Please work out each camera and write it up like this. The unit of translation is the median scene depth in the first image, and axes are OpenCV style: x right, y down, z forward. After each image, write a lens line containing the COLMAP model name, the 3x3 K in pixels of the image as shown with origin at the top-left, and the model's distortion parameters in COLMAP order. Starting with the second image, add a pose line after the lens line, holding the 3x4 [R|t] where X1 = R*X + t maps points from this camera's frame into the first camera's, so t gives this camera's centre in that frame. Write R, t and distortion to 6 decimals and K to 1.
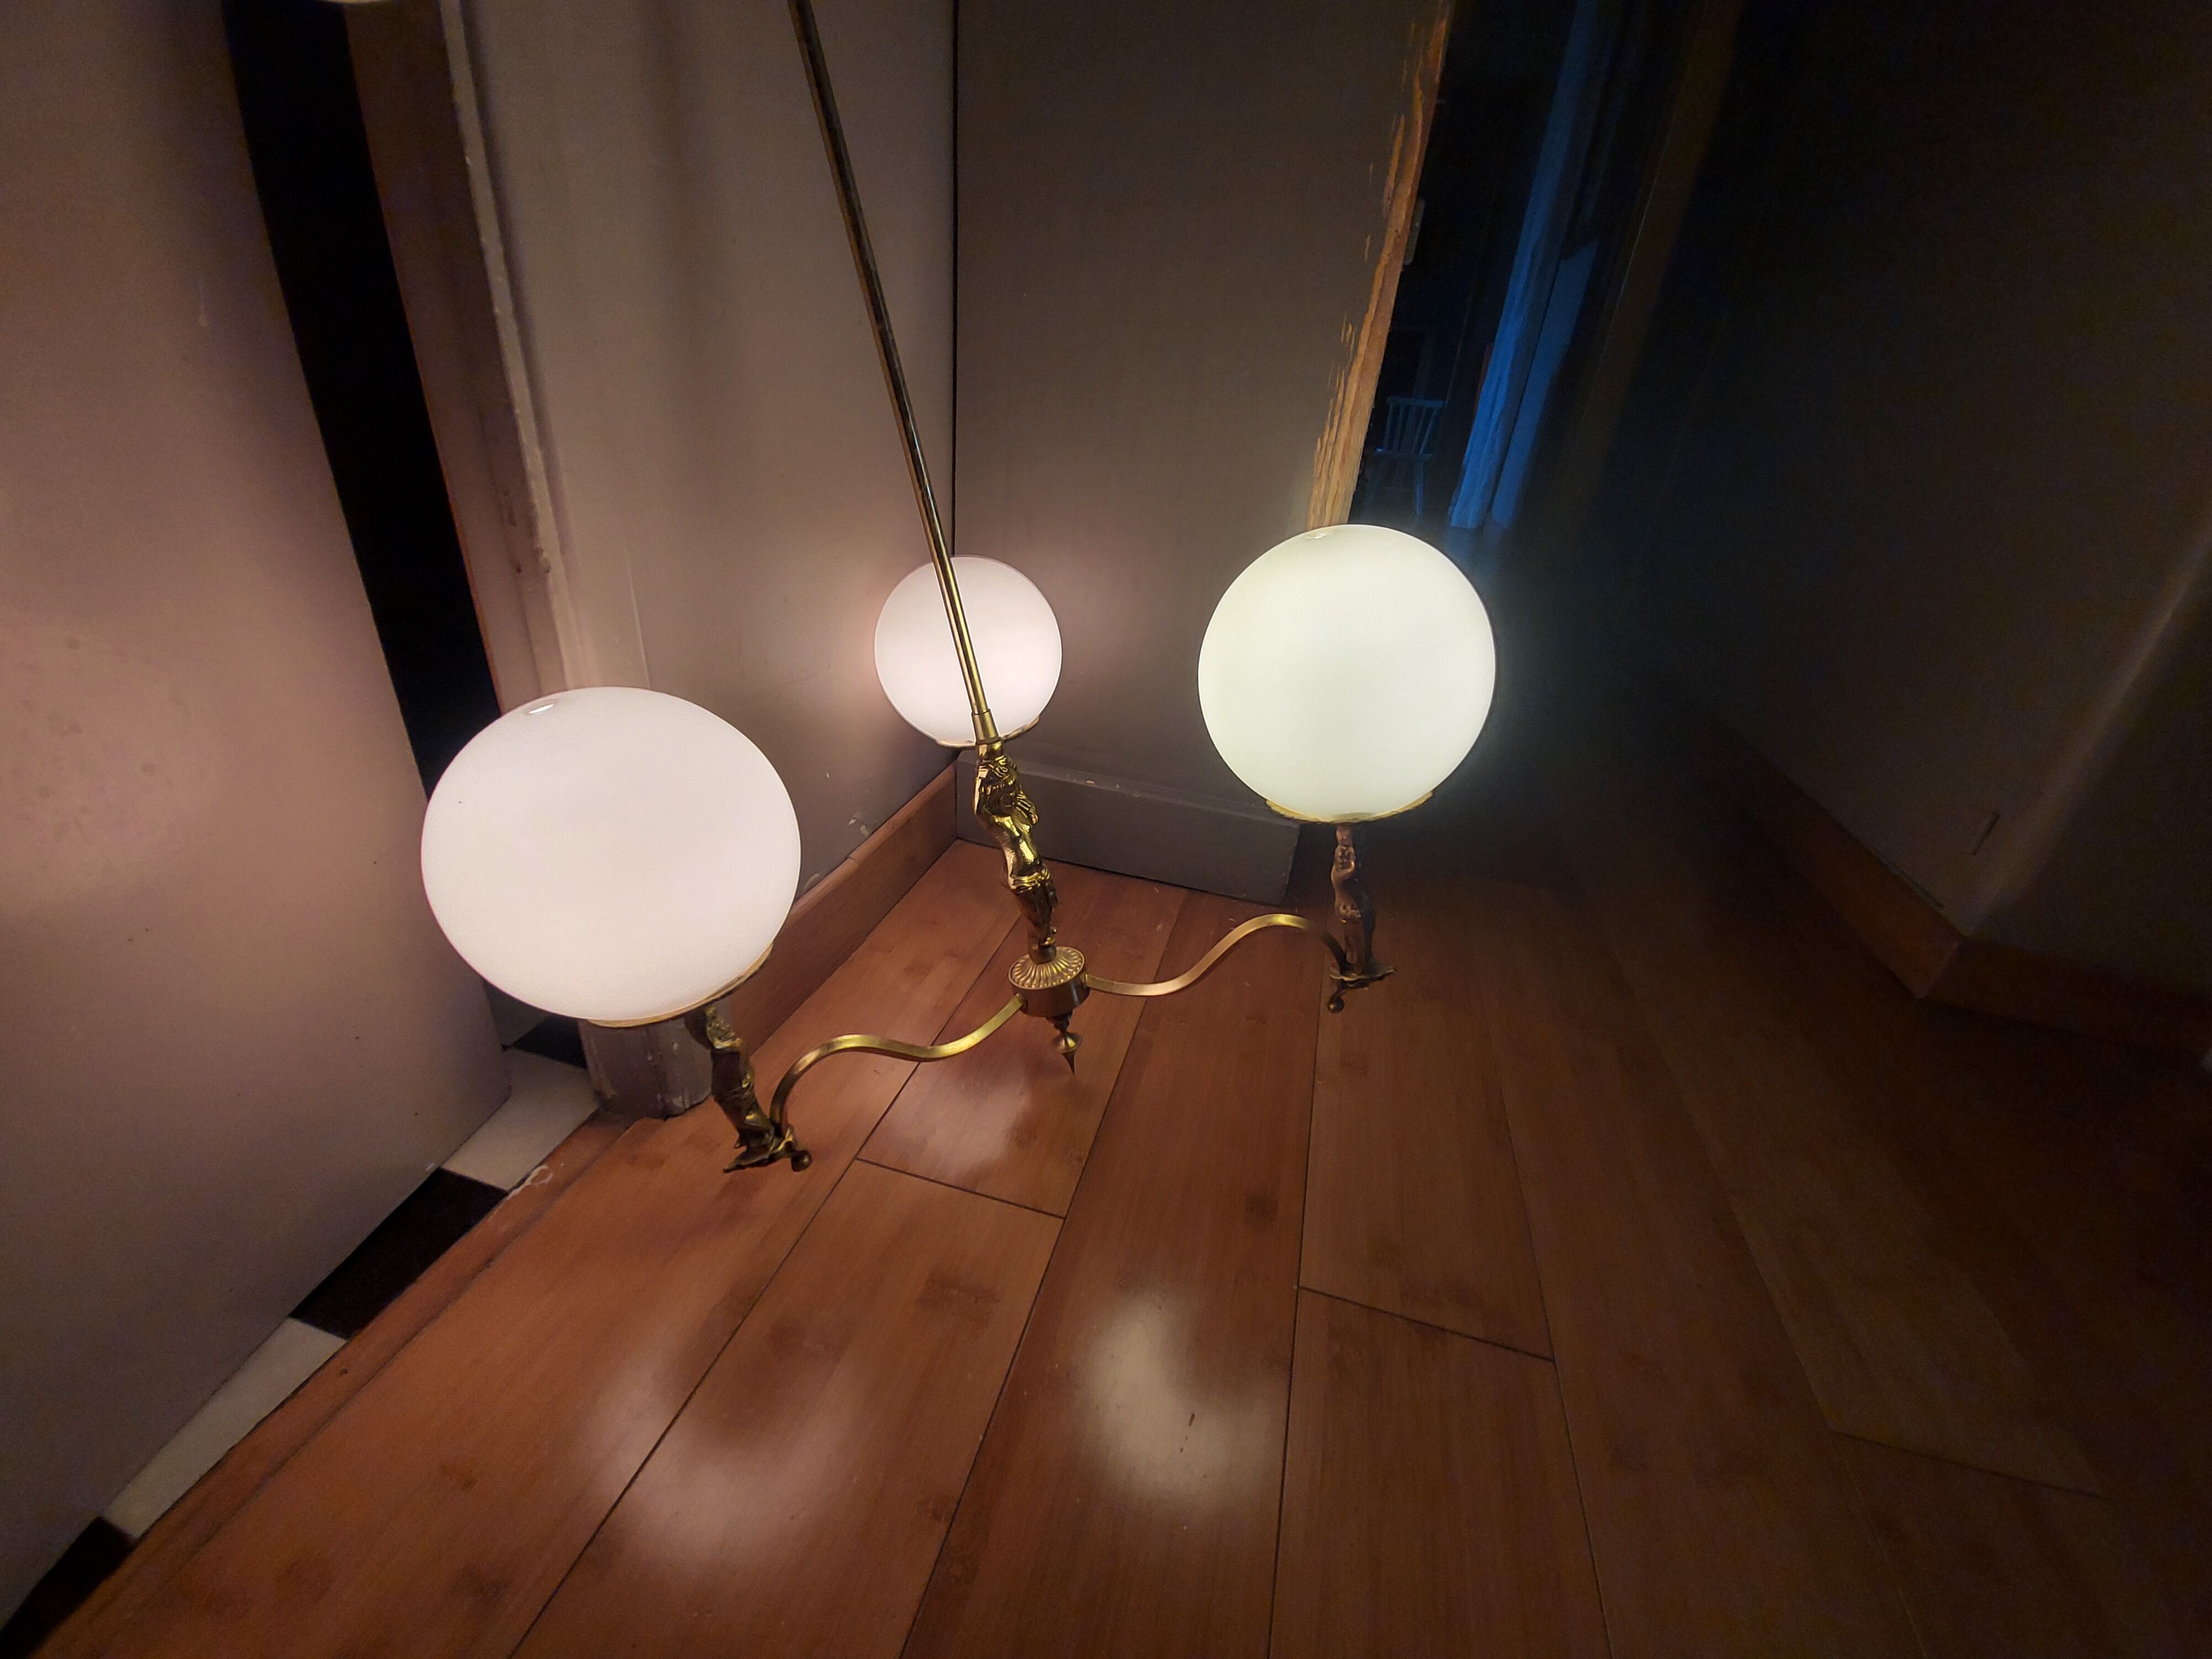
lens RADIAL K [[898.8, 0, 1104.7], [0, 898.8, 843.0], [0, 0, 1]] dist [-0.003437, -0.000710]
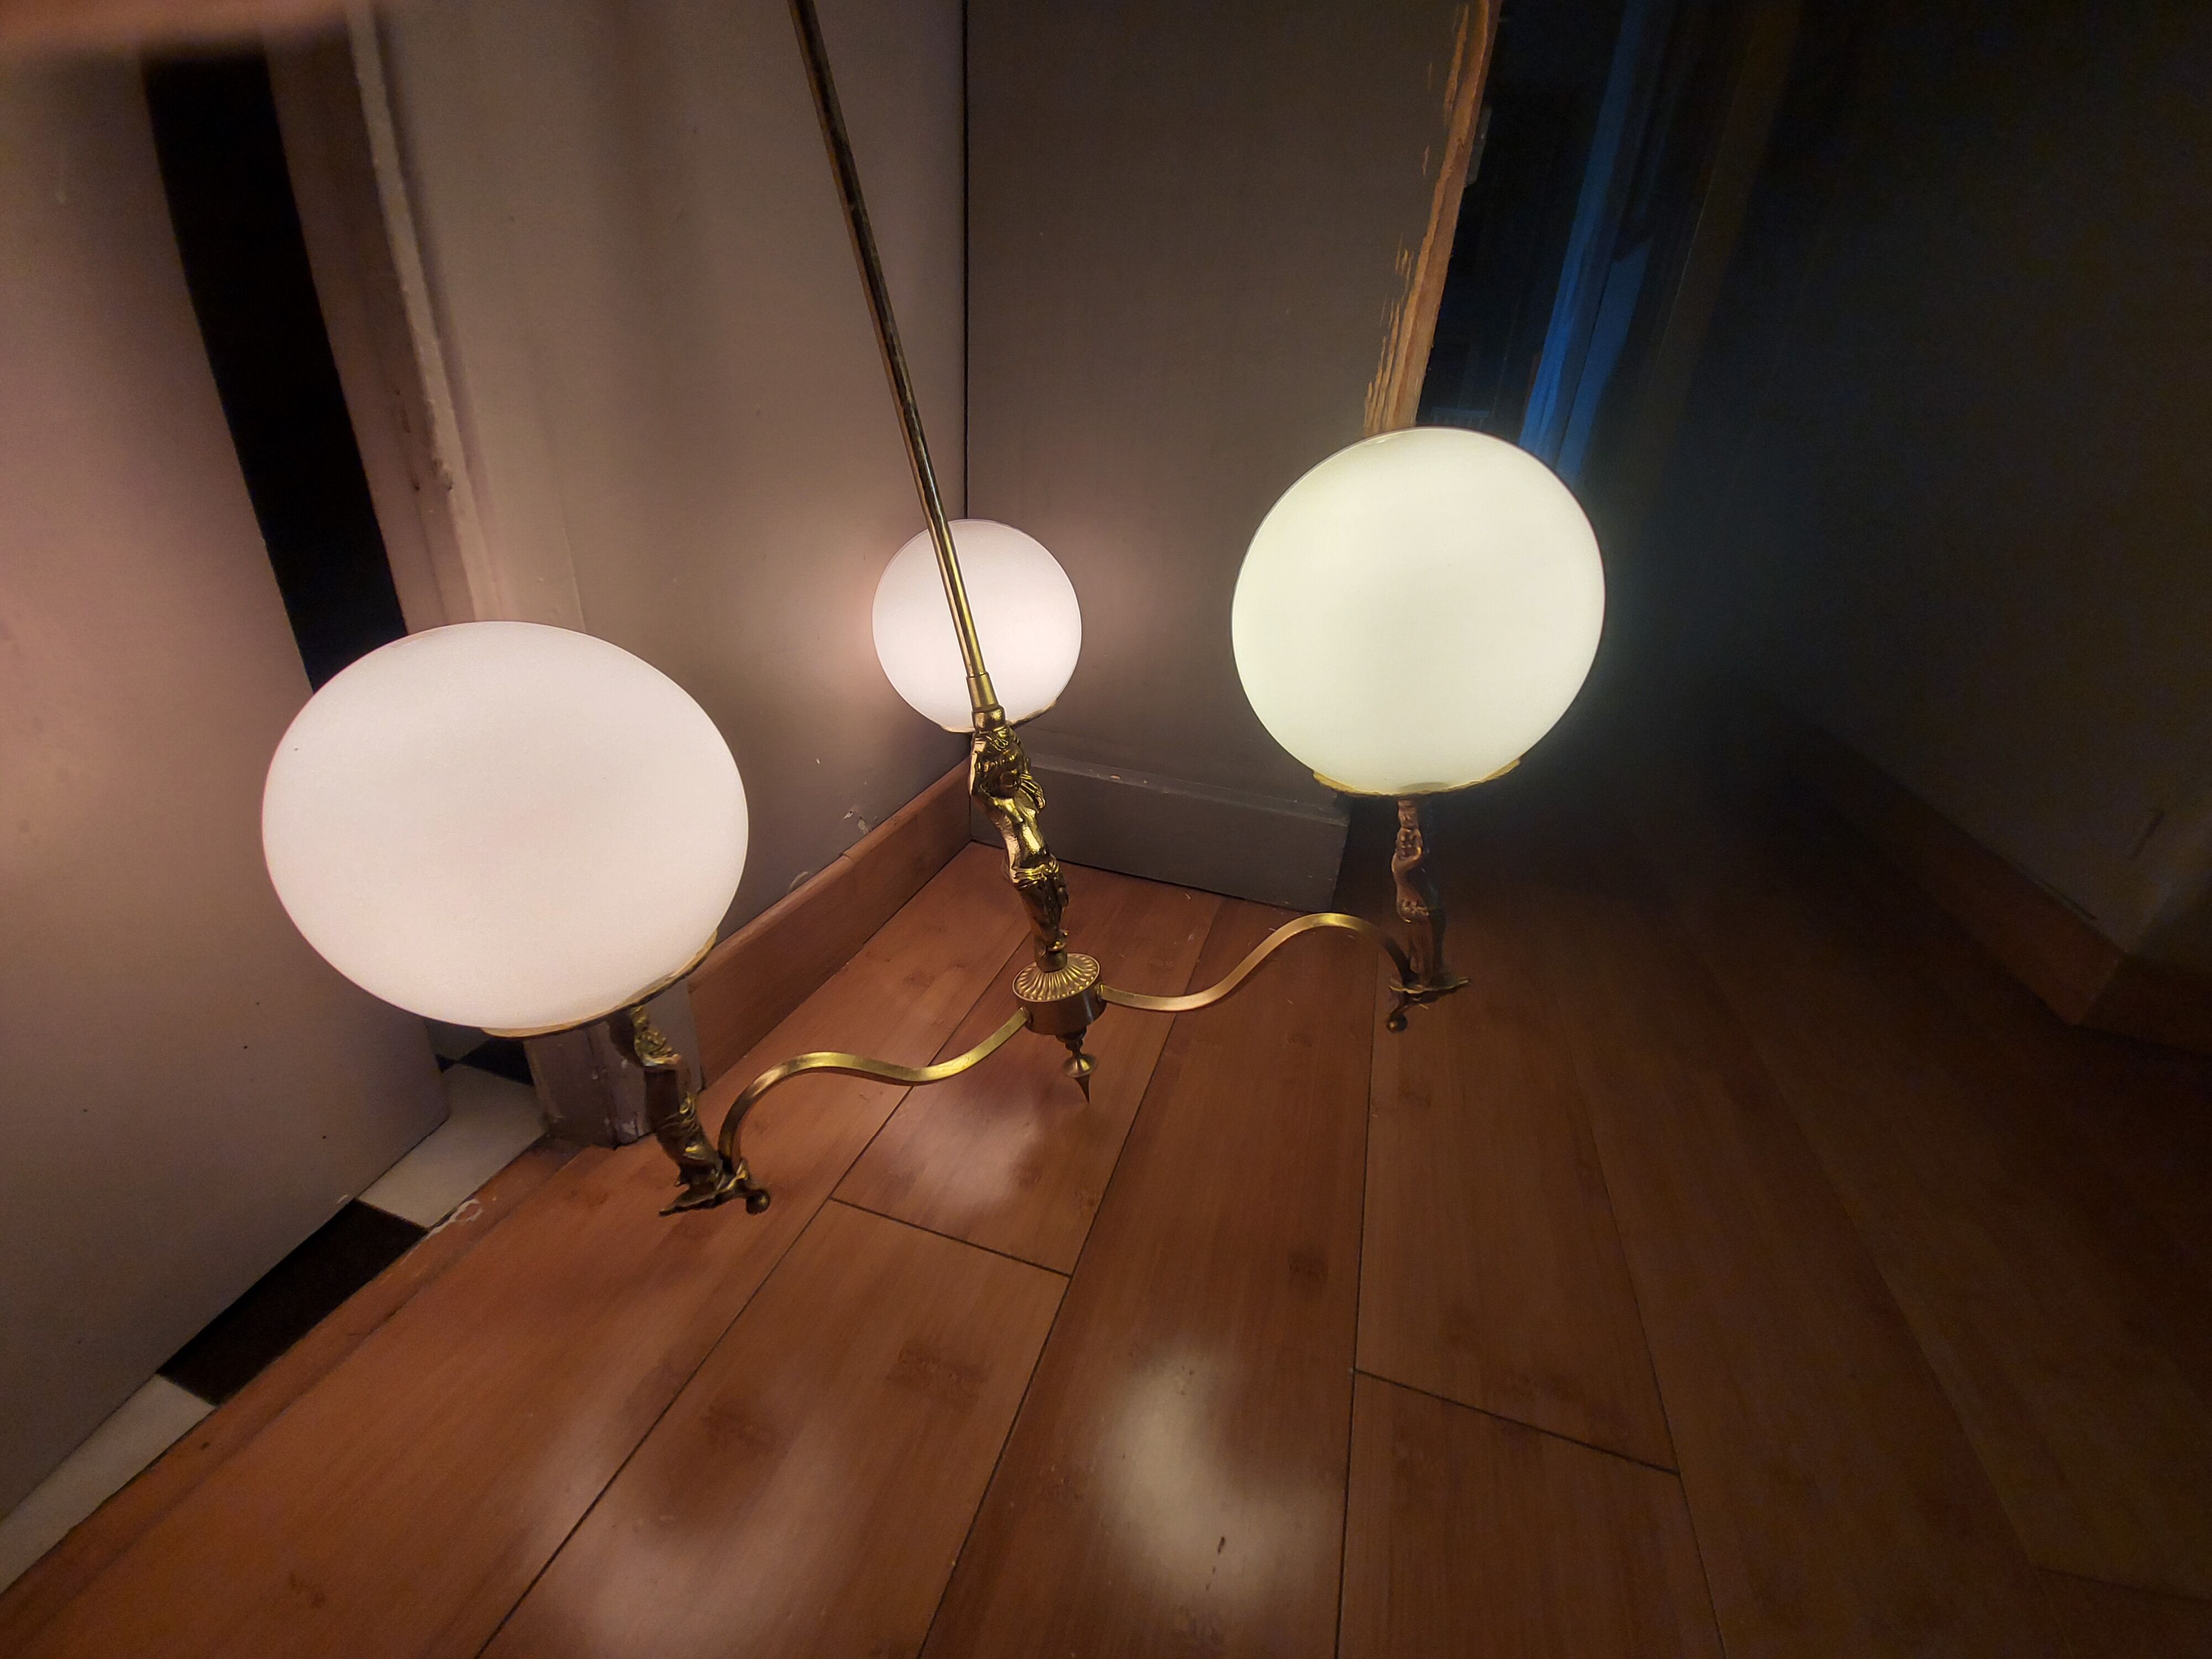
lens RADIAL K [[904.8, 0, 1109.9], [0, 904.8, 837.0], [0, 0, 1]] dist [0.001561, -0.007618]
pose [[0.999300, 0.003513, -0.037258, 0.020741], [-0.004676, 0.999503, -0.031172, 0.033923], [0.037130, 0.031324, 0.998819, 0.141647]]
